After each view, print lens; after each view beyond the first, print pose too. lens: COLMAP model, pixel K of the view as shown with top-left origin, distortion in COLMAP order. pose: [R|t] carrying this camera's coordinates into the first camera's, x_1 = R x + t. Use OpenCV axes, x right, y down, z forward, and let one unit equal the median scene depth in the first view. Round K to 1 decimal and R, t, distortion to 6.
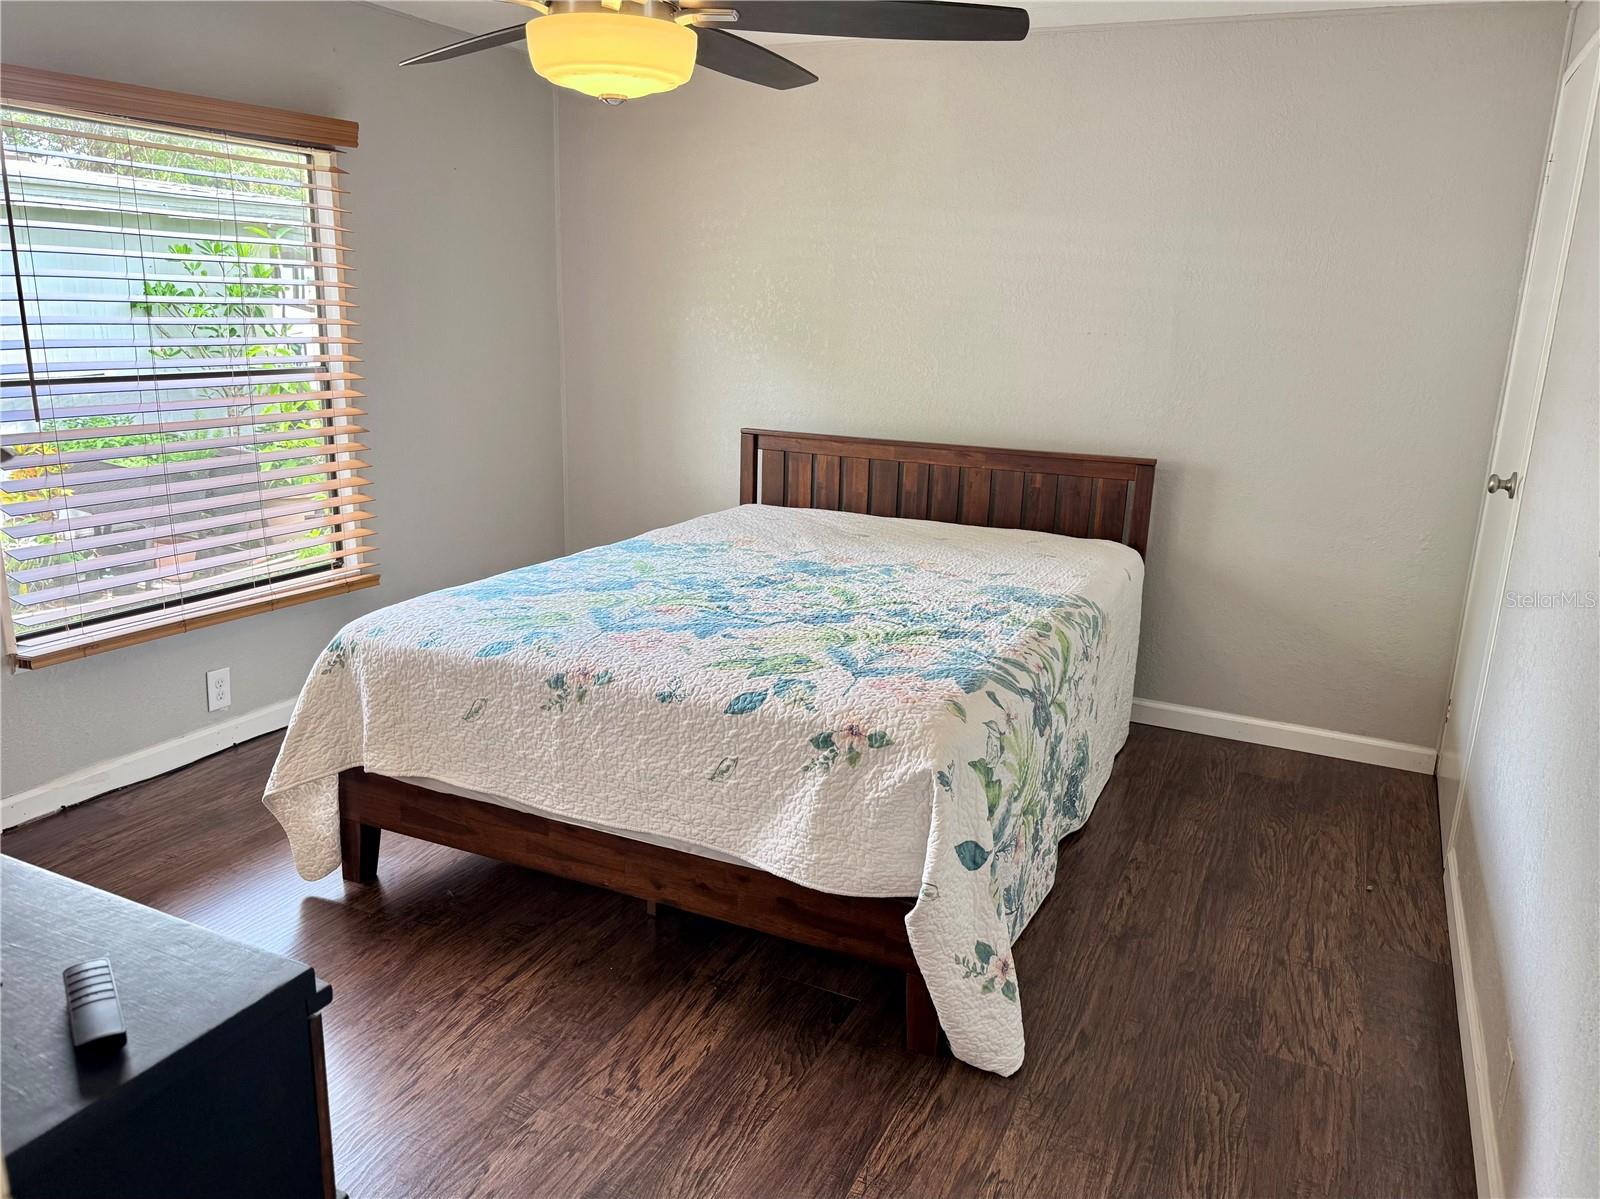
lens RADIAL K [[1160.8, 0, 802.1], [0, 1160.8, 604.4], [0, 0, 1]] dist [0.093161, -0.106902]
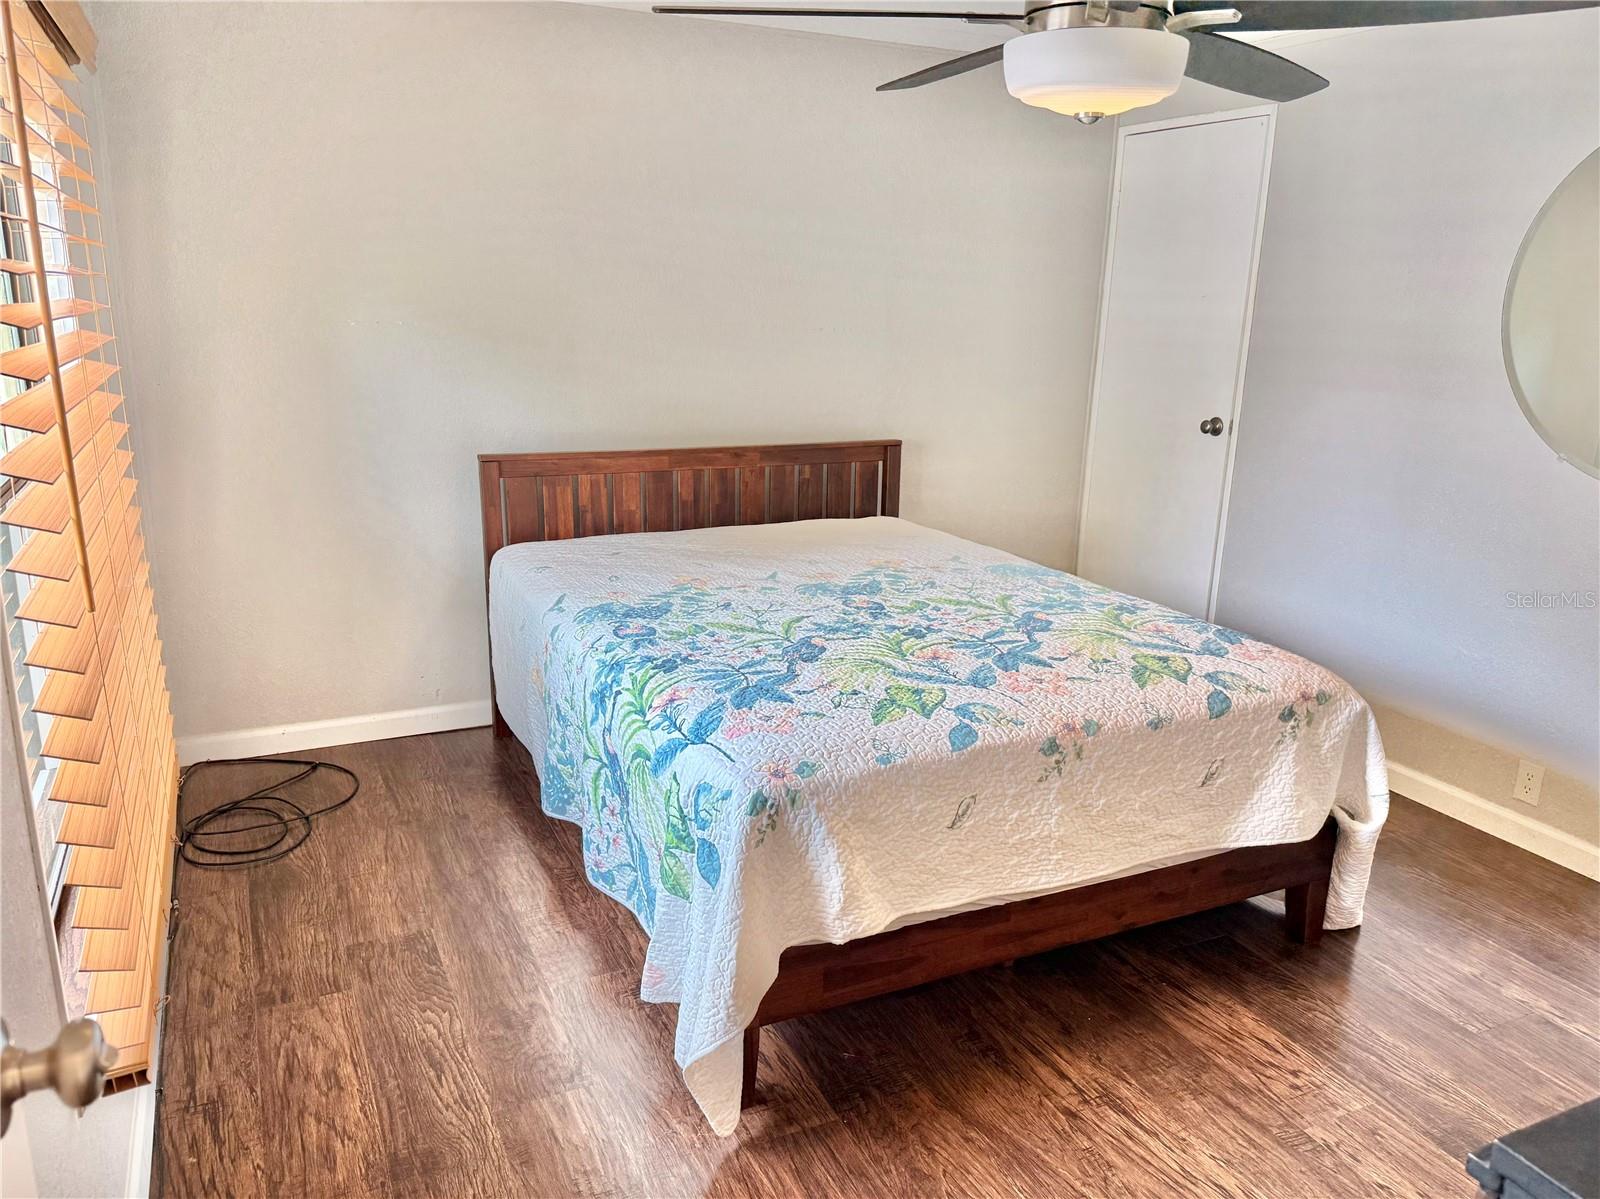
lens RADIAL K [[1160.8, 0, 802.1], [0, 1160.8, 604.4], [0, 0, 1]] dist [0.093161, -0.106902]
pose [[0.641408, -0.216269, 0.736087, -0.900472], [0.192178, 0.974148, 0.118754, -0.173288], [-0.742741, 0.065290, 0.666388, 0.477912]]
